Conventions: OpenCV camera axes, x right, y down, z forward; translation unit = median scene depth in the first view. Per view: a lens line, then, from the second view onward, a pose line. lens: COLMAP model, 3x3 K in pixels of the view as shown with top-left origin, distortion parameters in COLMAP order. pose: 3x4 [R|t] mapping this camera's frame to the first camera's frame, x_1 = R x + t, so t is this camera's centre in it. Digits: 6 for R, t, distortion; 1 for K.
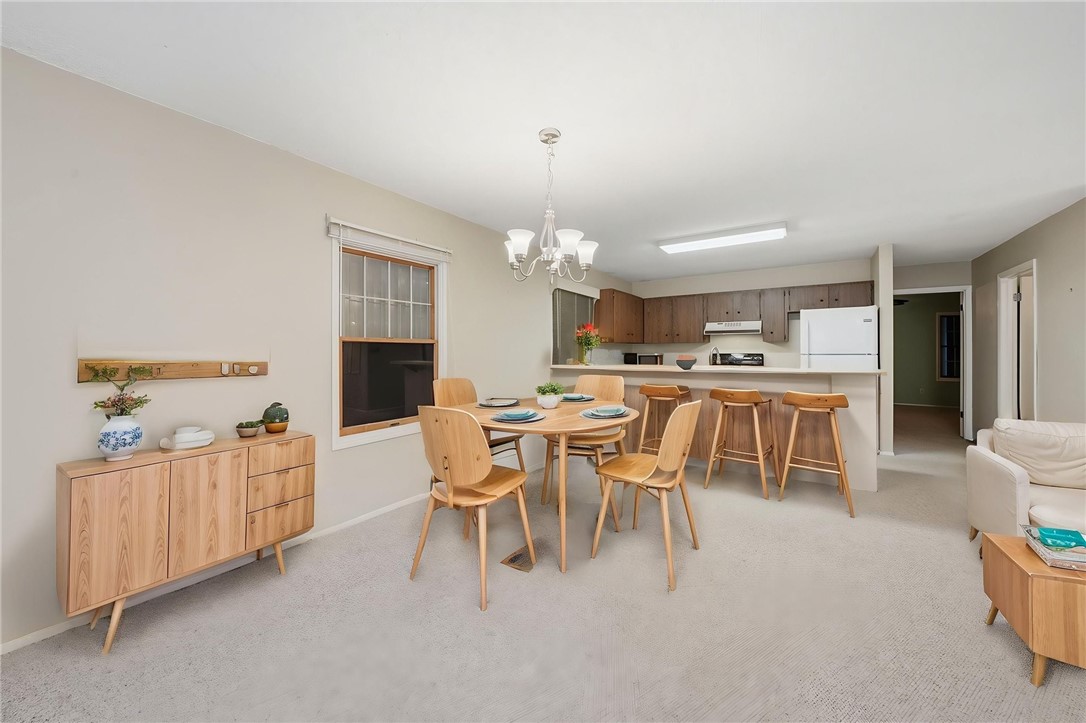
lens RADIAL K [[420.3, 0, 537.2], [0, 420.3, 357.1], [0, 0, 1]] dist [0.001040, -0.000008]
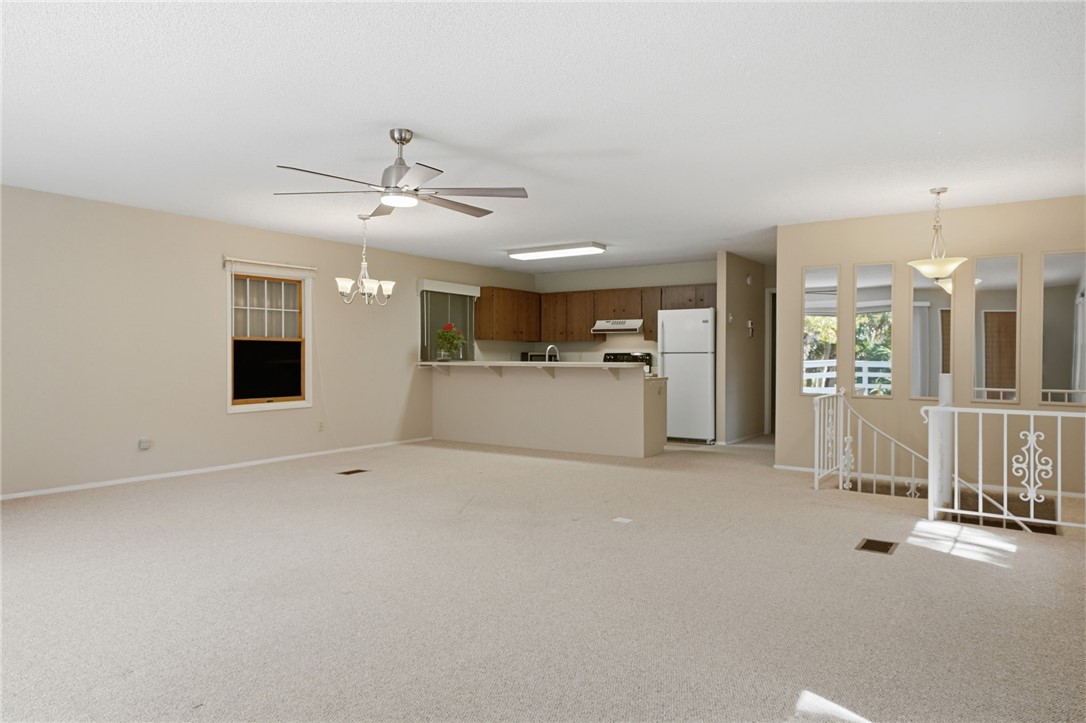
lens RADIAL K [[715.4, 0, 542.7], [0, 715.4, 367.5], [0, 0, 1]] dist [0.001526, -0.000354]
pose [[0.999513, 0.000768, 0.031210, 0.293124], [-0.000889, 0.999992, 0.003887, 0.026034], [-0.031207, -0.003913, 0.999505, -0.835754]]
